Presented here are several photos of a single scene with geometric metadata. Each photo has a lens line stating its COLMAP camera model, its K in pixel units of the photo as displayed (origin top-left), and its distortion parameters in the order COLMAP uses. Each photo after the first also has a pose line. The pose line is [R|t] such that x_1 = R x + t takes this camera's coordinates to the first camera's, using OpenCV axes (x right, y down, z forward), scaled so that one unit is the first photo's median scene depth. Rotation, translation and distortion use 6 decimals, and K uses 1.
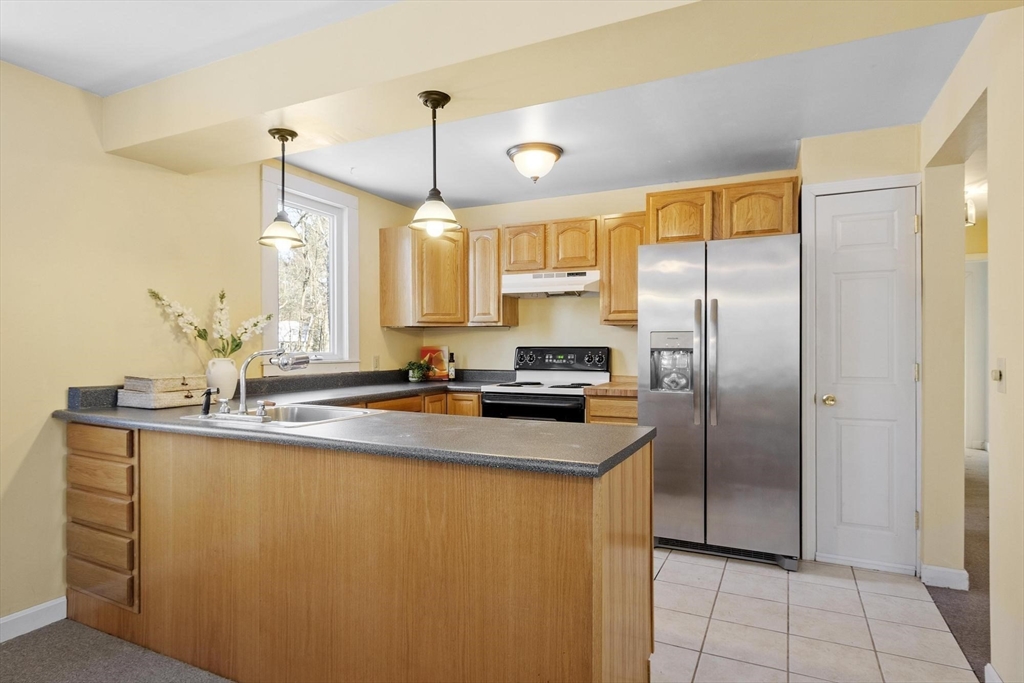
lens RADIAL K [[570.8, 0, 509.1], [0, 570.8, 346.7], [0, 0, 1]] dist [0.004682, -0.001472]
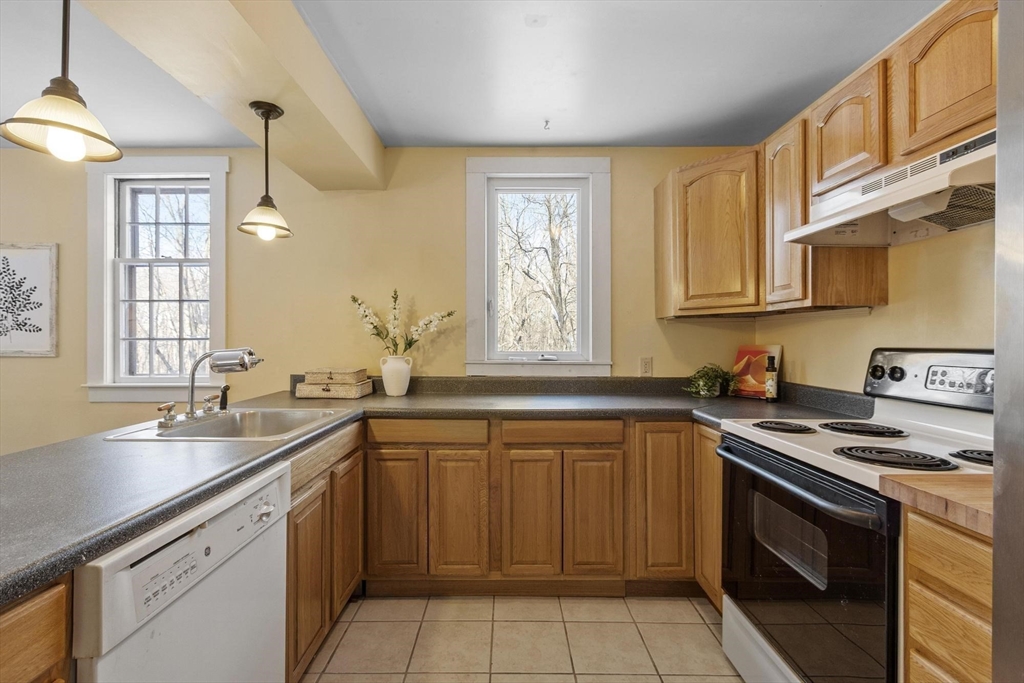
lens RADIAL K [[457.5, 0, 512.2], [0, 457.5, 341.0], [0, 0, 1]] dist [0.001842, 0.000008]
pose [[0.432591, -0.000548, -0.901590, 0.360691], [-0.002827, 0.999994, -0.001965, -0.005879], [0.901586, 0.003399, 0.432587, 0.871122]]
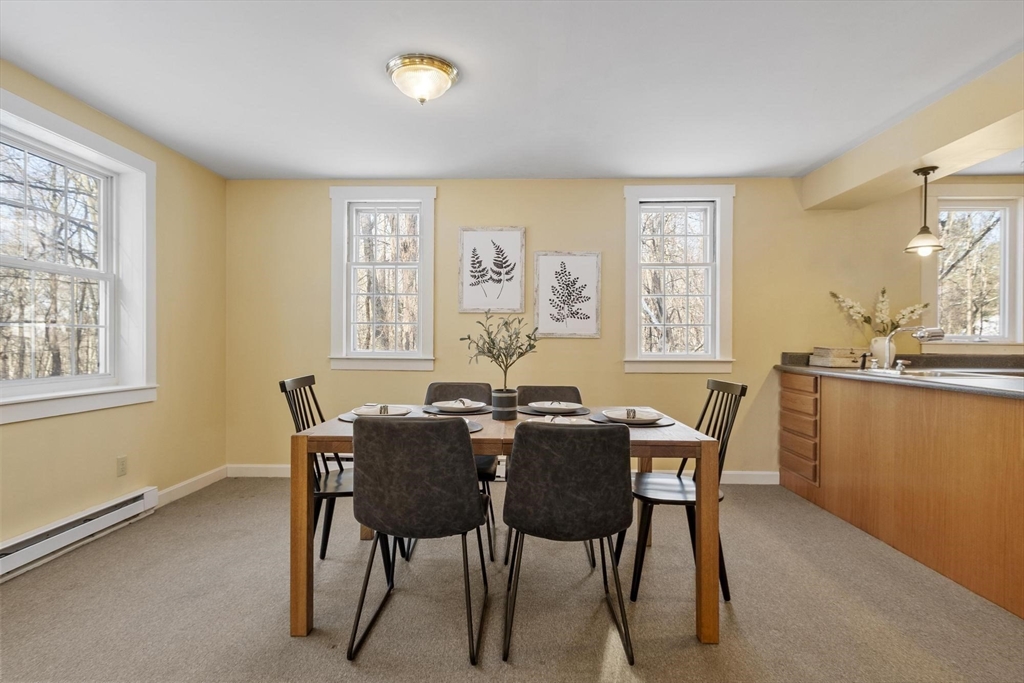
lens RADIAL K [[515.0, 0, 490.7], [0, 515.0, 345.9], [0, 0, 1]] dist [-0.010048, -0.001093]
pose [[0.393275, 0.011341, -0.919351, 0.270256], [-0.006164, 0.999934, 0.009699, 0.036536], [0.919400, 0.001852, 0.393319, -0.366851]]
